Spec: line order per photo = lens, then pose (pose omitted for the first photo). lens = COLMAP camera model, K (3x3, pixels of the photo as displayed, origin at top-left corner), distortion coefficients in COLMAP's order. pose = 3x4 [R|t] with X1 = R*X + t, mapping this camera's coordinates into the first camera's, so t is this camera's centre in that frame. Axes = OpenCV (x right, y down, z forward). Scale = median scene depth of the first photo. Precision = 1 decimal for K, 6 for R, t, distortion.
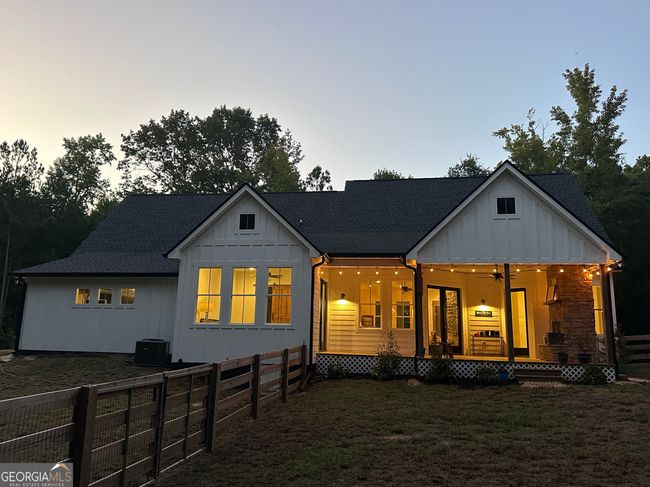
lens RADIAL K [[492.8, 0, 325.0], [0, 492.8, 243.5], [0, 0, 1]] dist [0.137991, -0.224362]
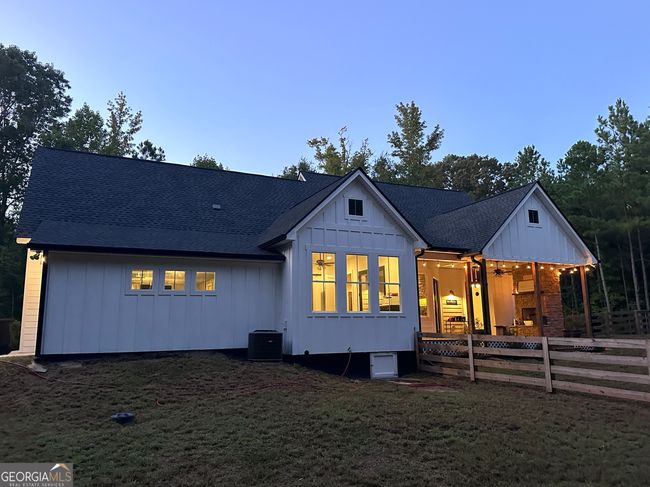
lens RADIAL K [[492.8, 0, 325.0], [0, 492.8, 243.5], [0, 0, 1]] dist [0.137991, -0.224362]
pose [[0.824115, 0.063911, 0.562806, -0.695335], [-0.070179, 0.997479, -0.010508, 0.038260], [-0.562059, -0.030838, 0.826522, 0.214027]]
